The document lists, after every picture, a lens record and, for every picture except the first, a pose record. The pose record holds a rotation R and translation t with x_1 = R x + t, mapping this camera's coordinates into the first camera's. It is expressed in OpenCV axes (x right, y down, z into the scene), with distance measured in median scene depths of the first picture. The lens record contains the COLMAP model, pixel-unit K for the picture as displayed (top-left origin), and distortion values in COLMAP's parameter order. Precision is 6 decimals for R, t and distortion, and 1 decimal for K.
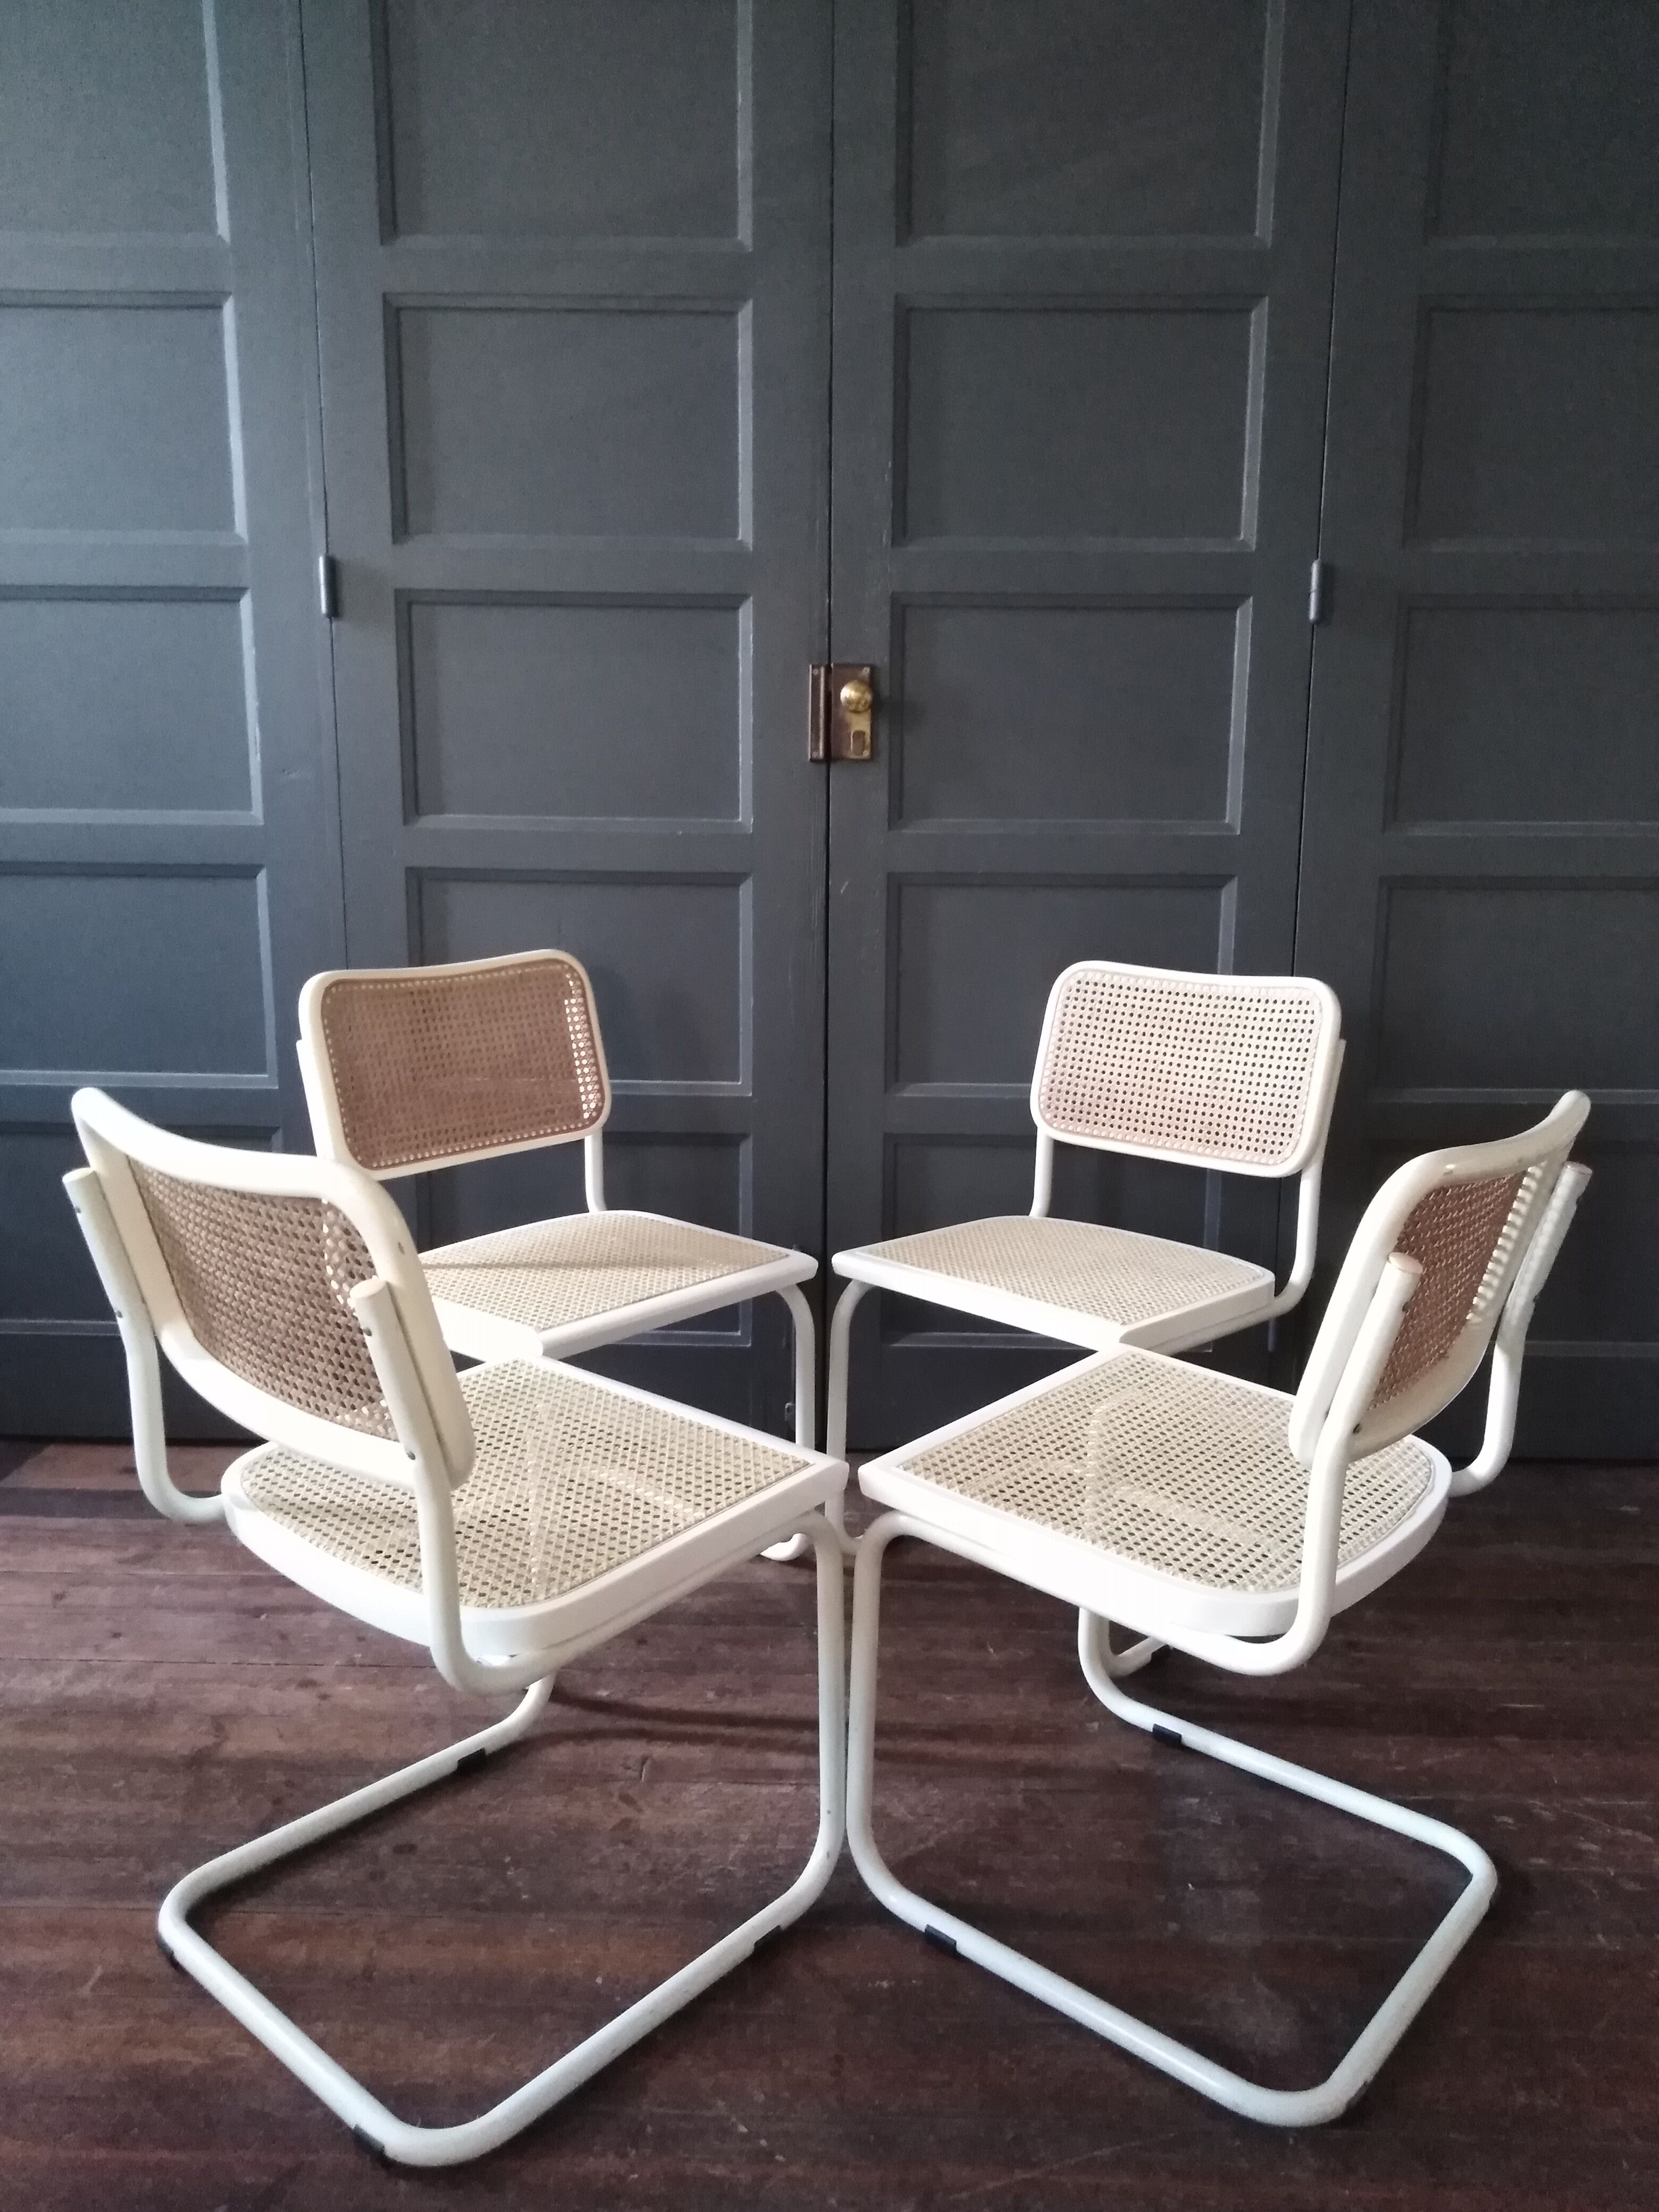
lens RADIAL K [[1674.0, 0, 829.5], [0, 1674.0, 1106.0], [0, 0, 1]] dist [0.019102, -0.006010]
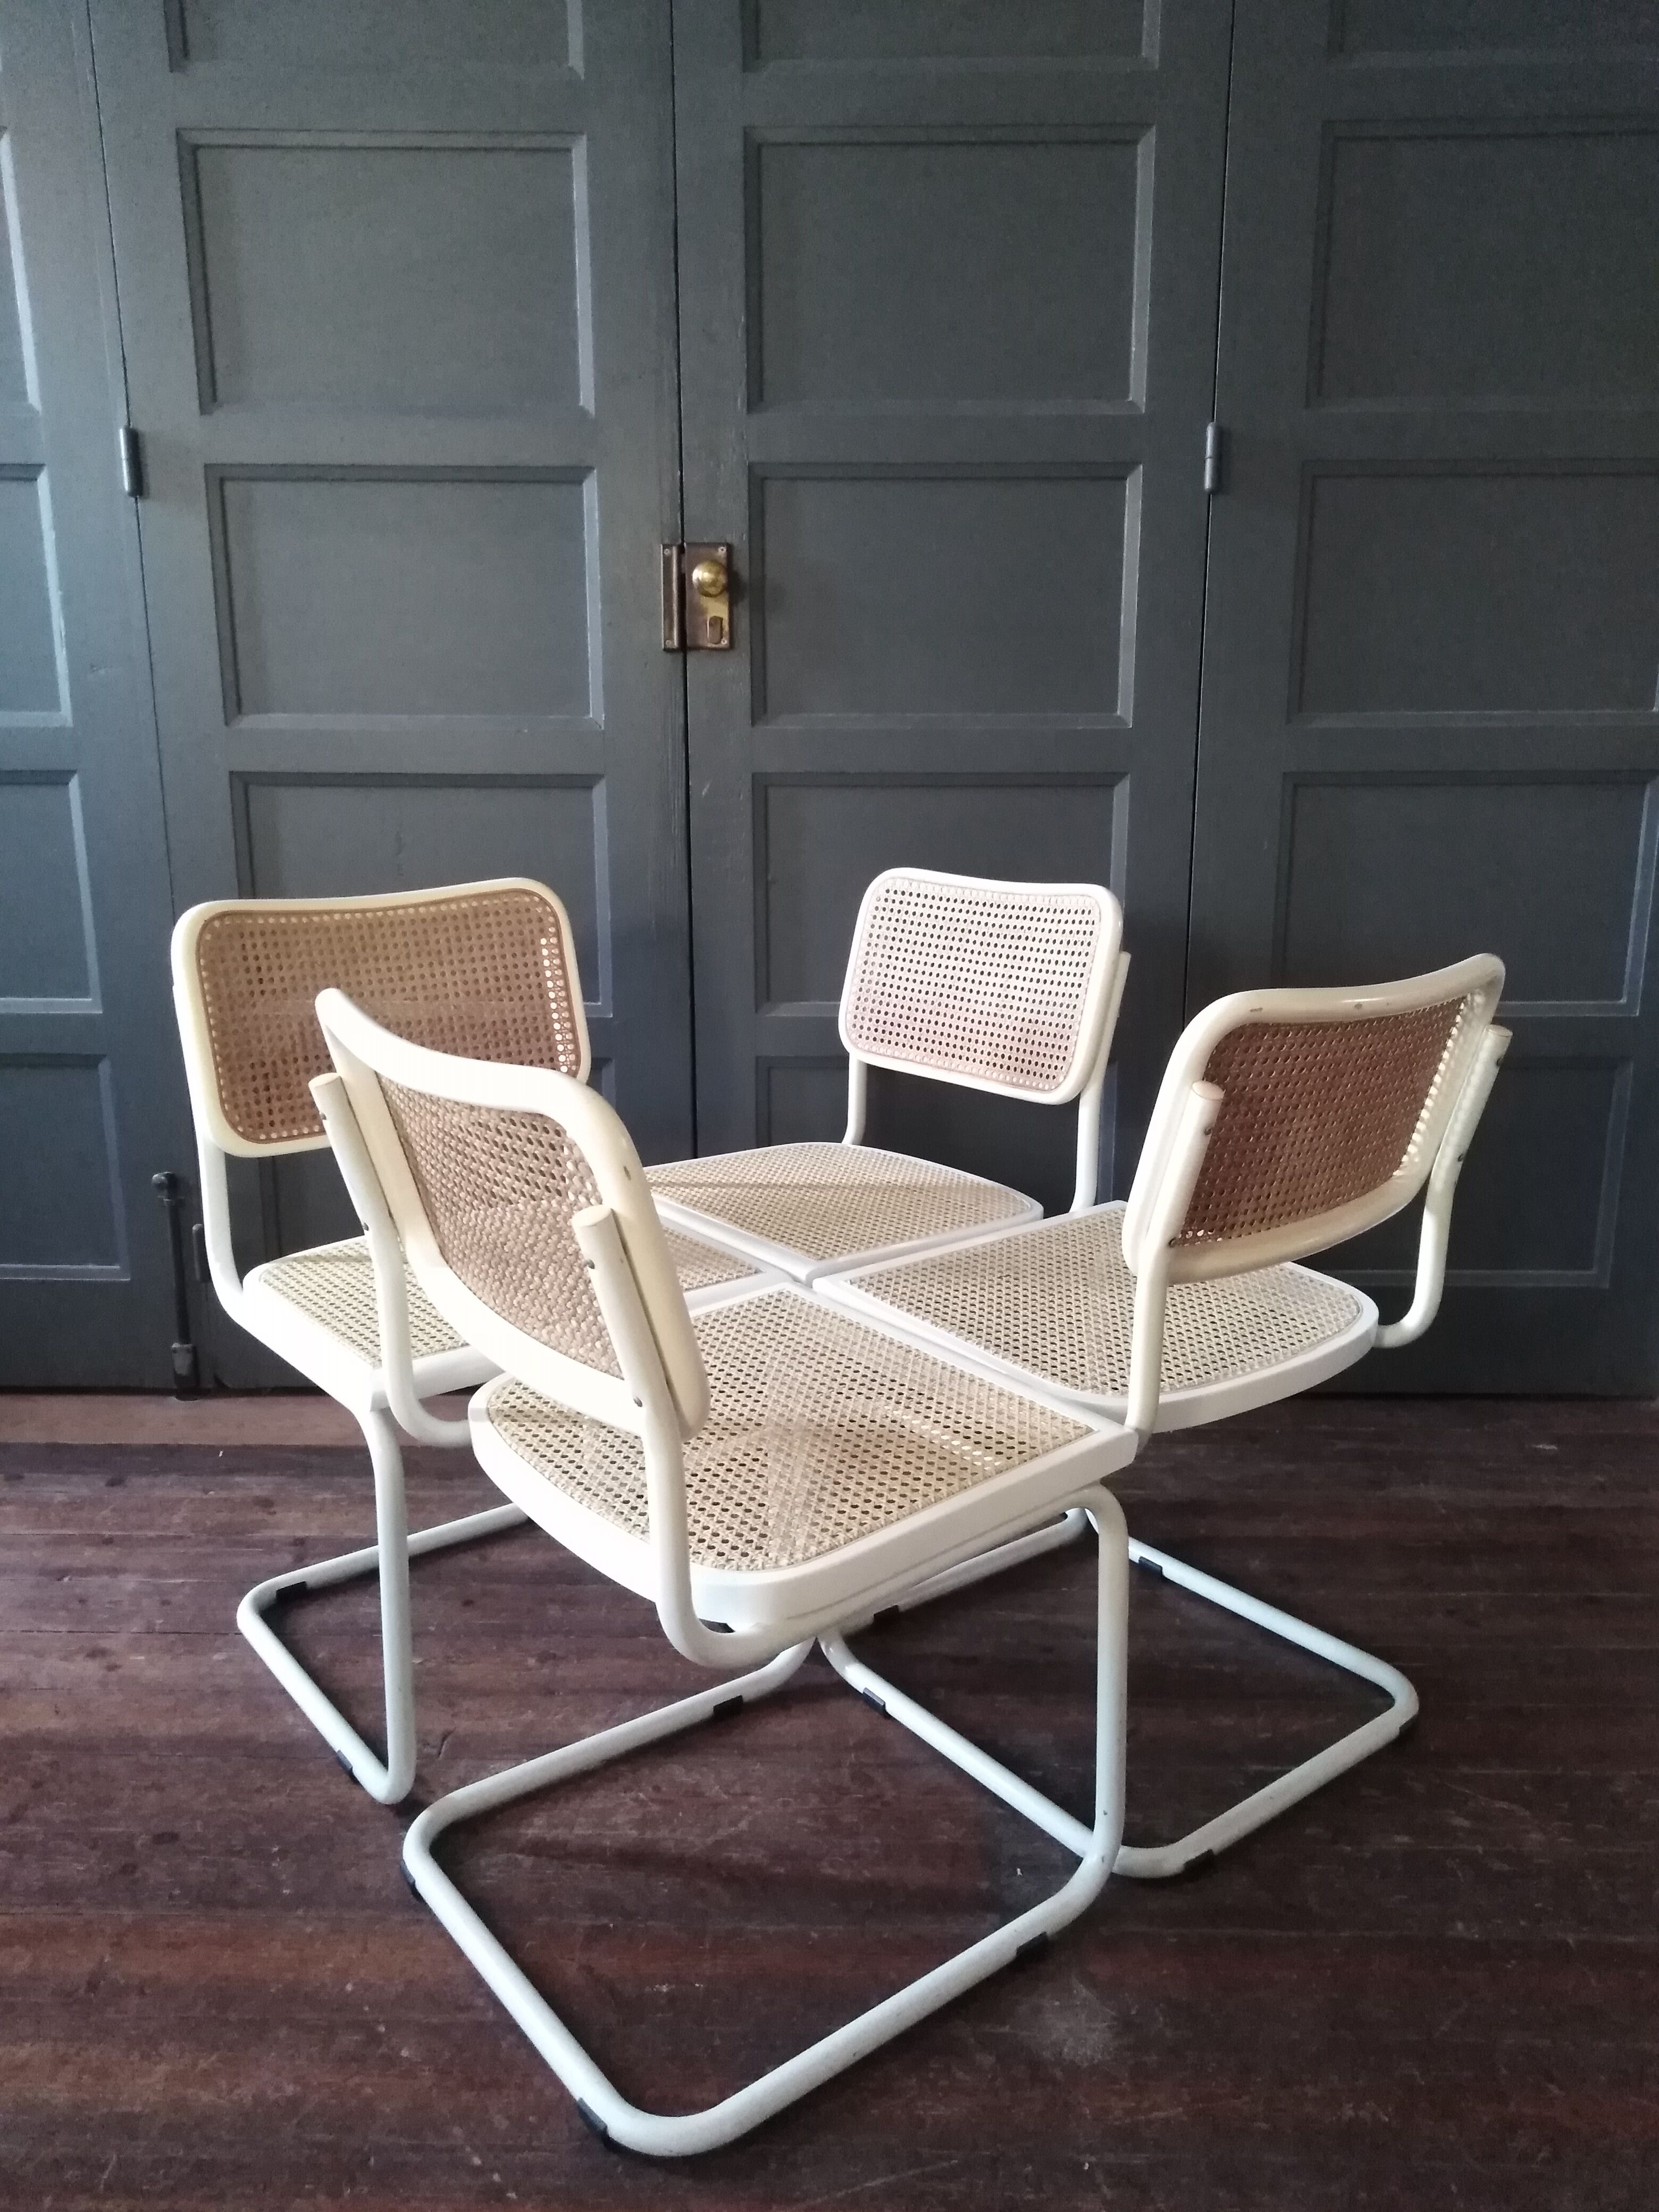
lens RADIAL K [[1674.0, 0, 829.5], [0, 1674.0, 1106.0], [0, 0, 1]] dist [0.019102, -0.006010]
pose [[0.999962, -0.008743, -0.000581, 0.080592], [0.008759, 0.999059, 0.042474, 0.005523], [0.000209, -0.042477, 0.999097, 0.072205]]
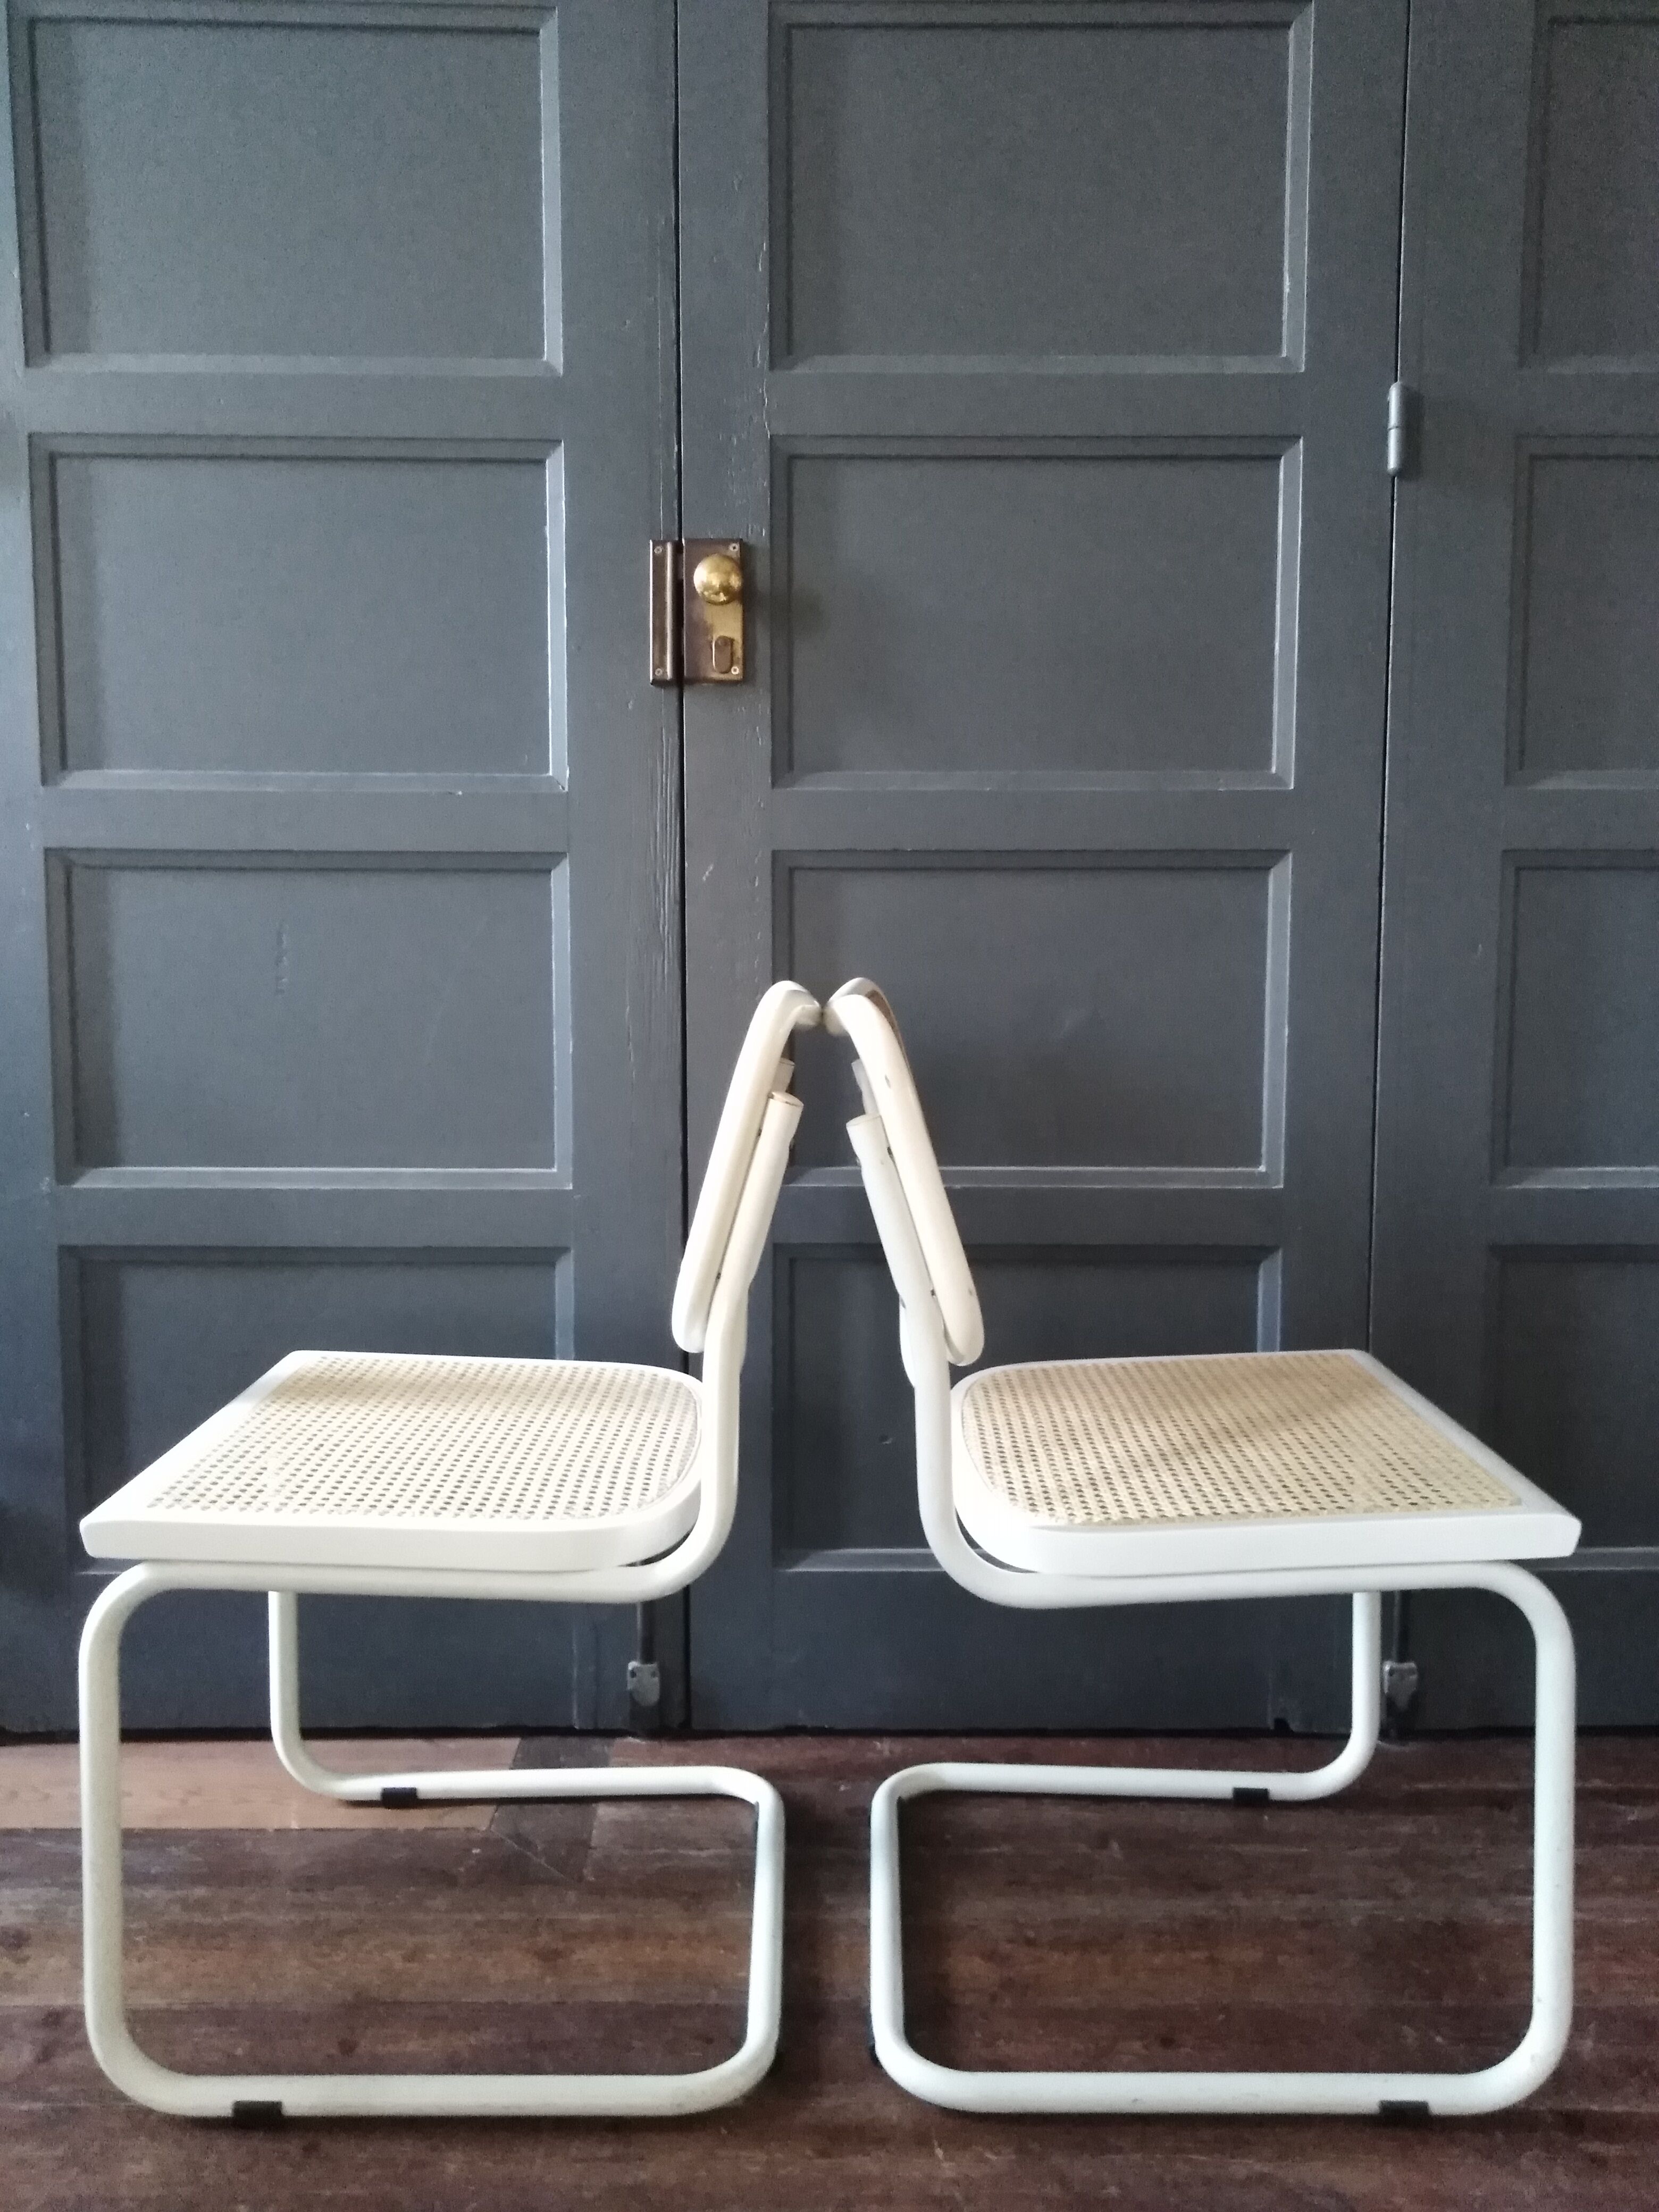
lens RADIAL K [[1674.0, 0, 829.5], [0, 1674.0, 1106.0], [0, 0, 1]] dist [0.019102, -0.006010]
pose [[0.999743, -0.009422, 0.020640, 0.045270], [0.011323, 0.995508, -0.093995, 0.026967], [-0.019661, 0.094205, 0.995359, 0.359942]]
